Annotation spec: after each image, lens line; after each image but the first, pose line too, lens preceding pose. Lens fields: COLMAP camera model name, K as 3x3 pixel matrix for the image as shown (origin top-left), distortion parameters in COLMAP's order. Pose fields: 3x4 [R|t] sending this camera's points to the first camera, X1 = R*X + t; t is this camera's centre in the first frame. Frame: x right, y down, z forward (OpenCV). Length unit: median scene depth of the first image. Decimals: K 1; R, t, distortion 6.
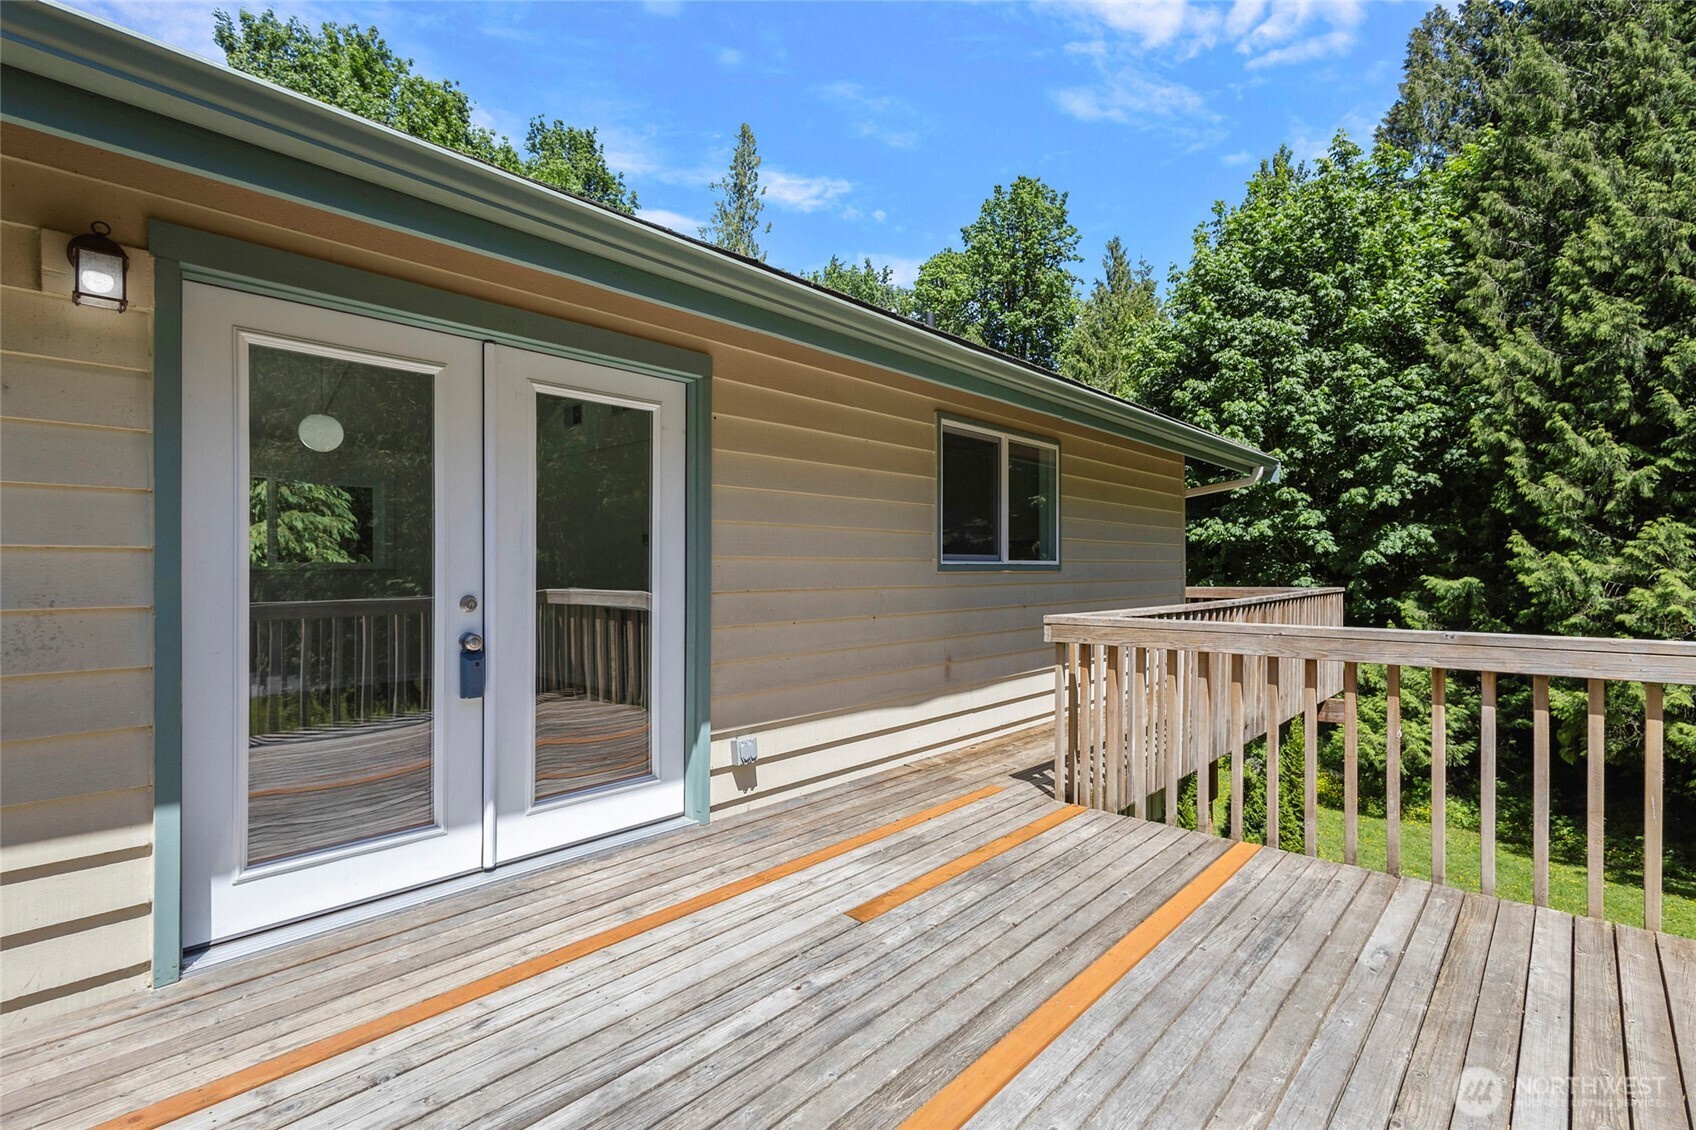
lens RADIAL K [[787.7, 0, 847.6], [0, 787.7, 559.3], [0, 0, 1]] dist [0.003282, -0.001339]
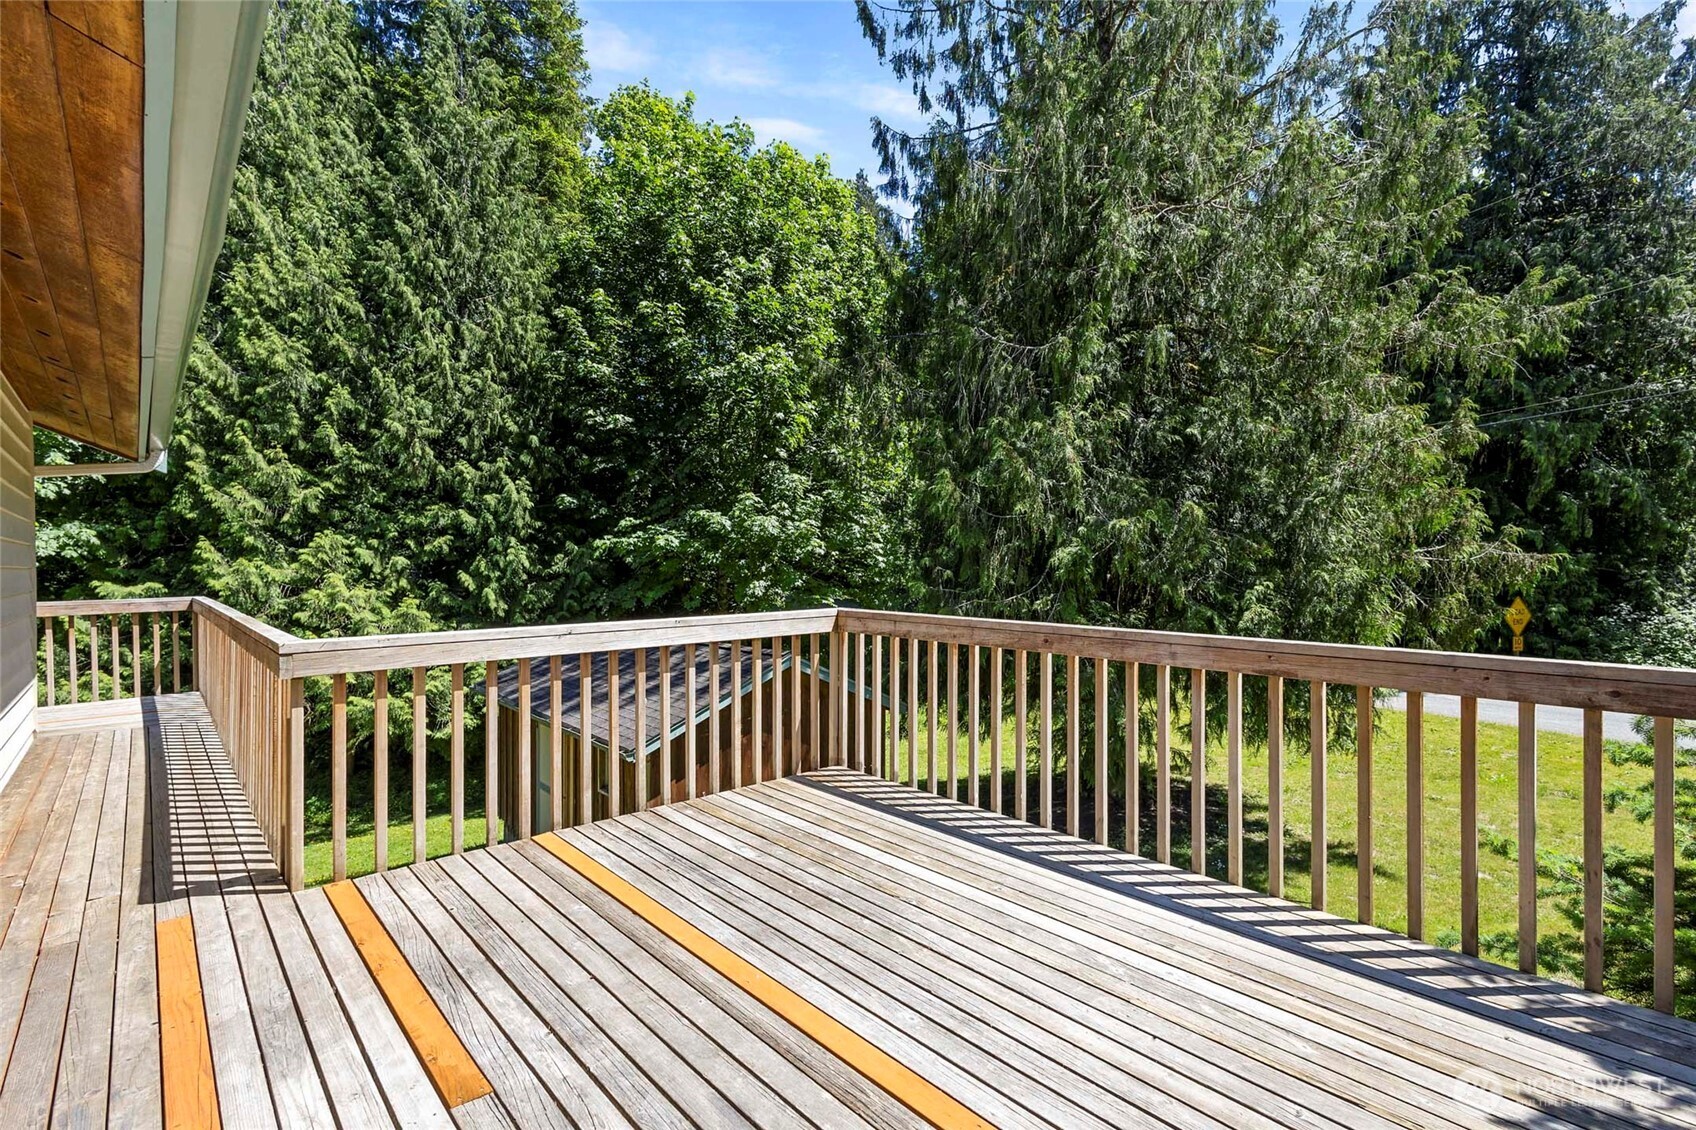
lens RADIAL K [[787.7, 0, 844.3], [0, 787.7, 579.1], [0, 0, 1]] dist [0.003282, -0.001339]
pose [[0.088015, -0.012781, 0.996037, -0.092926], [-0.006472, 0.999889, 0.013402, 0.000103], [-0.996098, -0.007626, 0.087923, 0.093147]]
